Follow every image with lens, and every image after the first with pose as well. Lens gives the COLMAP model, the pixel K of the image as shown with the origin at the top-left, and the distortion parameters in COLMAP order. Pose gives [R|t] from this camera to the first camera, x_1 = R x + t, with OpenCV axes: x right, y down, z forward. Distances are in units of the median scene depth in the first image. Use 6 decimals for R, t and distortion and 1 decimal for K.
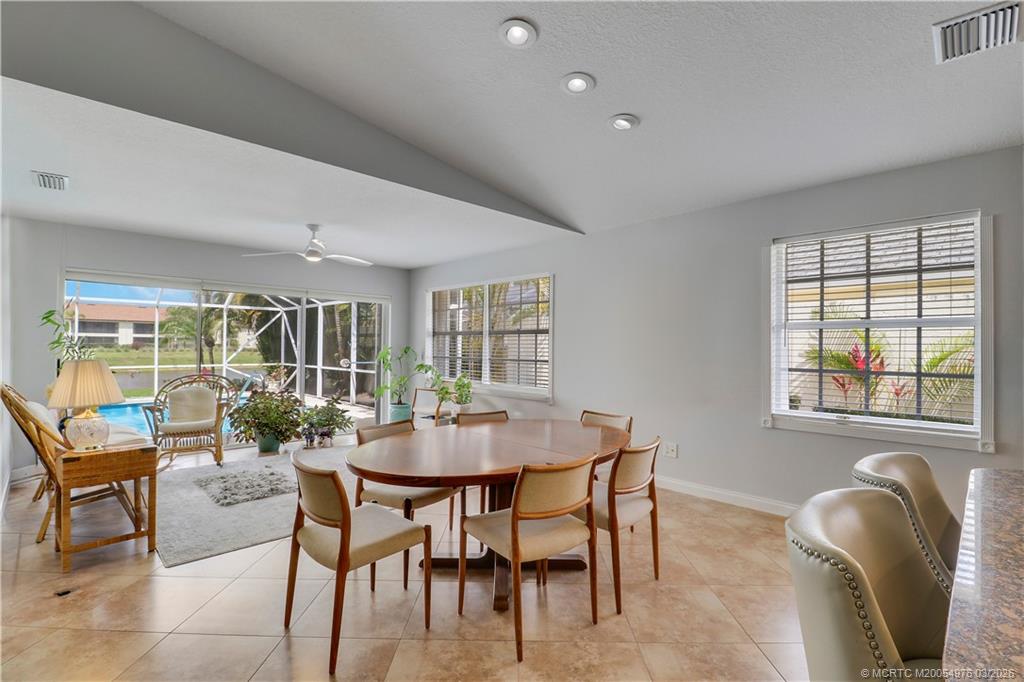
lens RADIAL K [[491.4, 0, 508.3], [0, 491.4, 344.3], [0, 0, 1]] dist [0.007832, -0.010800]
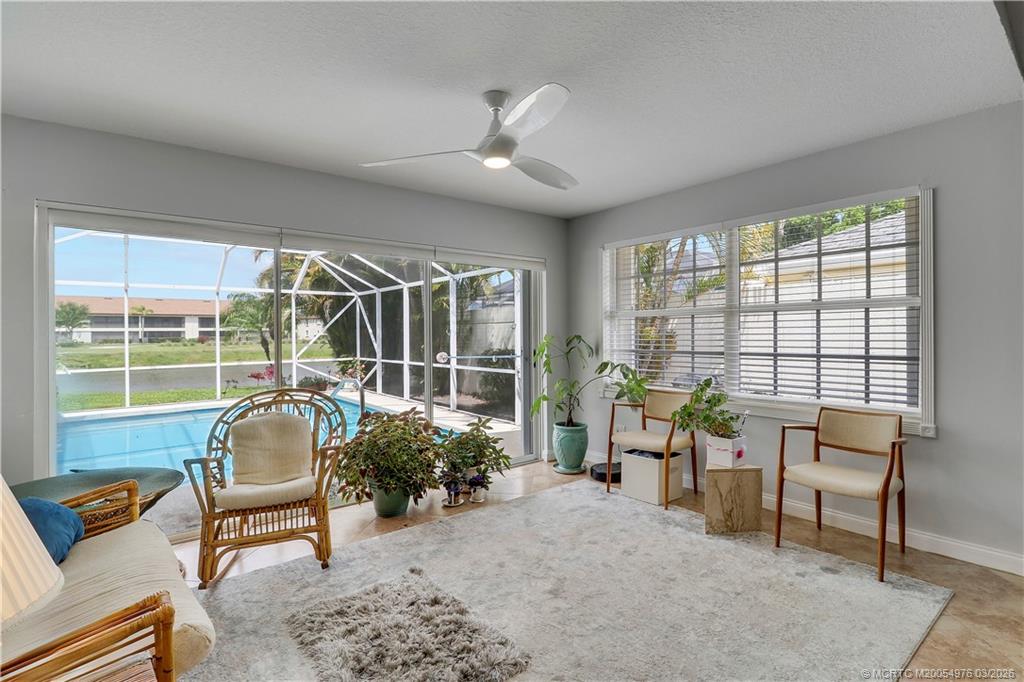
lens RADIAL K [[491.4, 0, 511.0], [0, 491.4, 337.7], [0, 0, 1]] dist [0.007832, -0.010800]
pose [[0.995933, -0.018094, -0.088267, -0.132642], [0.019196, 0.999748, 0.011650, -0.000983], [0.088033, -0.013297, 0.996029, 0.194067]]
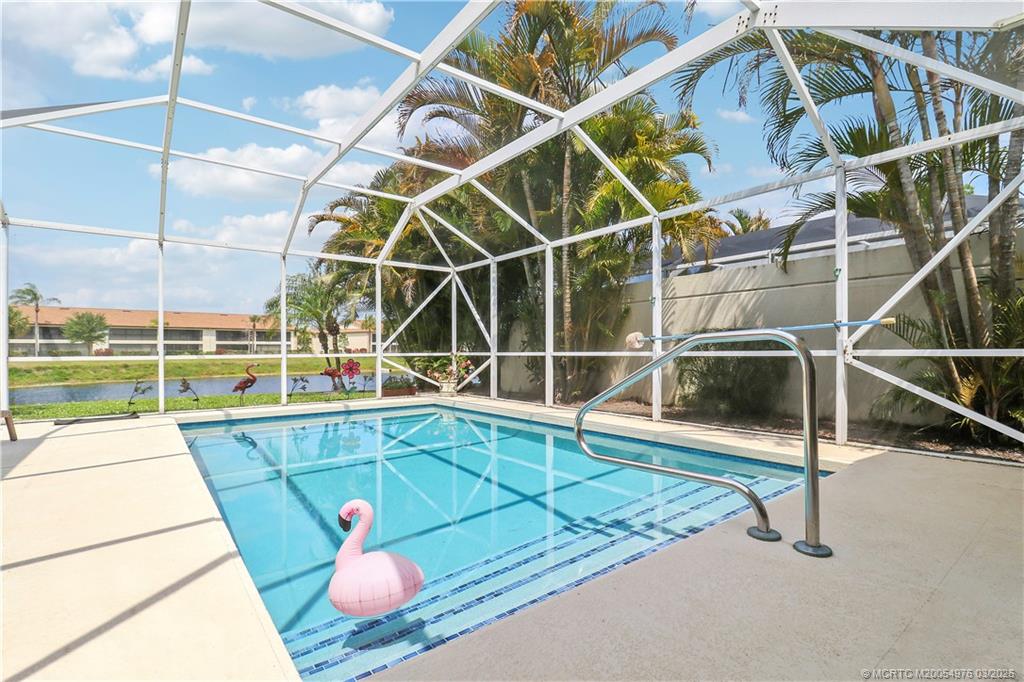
lens RADIAL K [[462.7, 0, 497.4], [0, 462.7, 351.9], [0, 0, 1]] dist [-0.000747, 0.001435]
pose [[0.995067, -0.015268, -0.098026, -0.375515], [0.015527, 0.999878, 0.001884, 0.041015], [0.097985, -0.003397, 0.995182, 0.432787]]
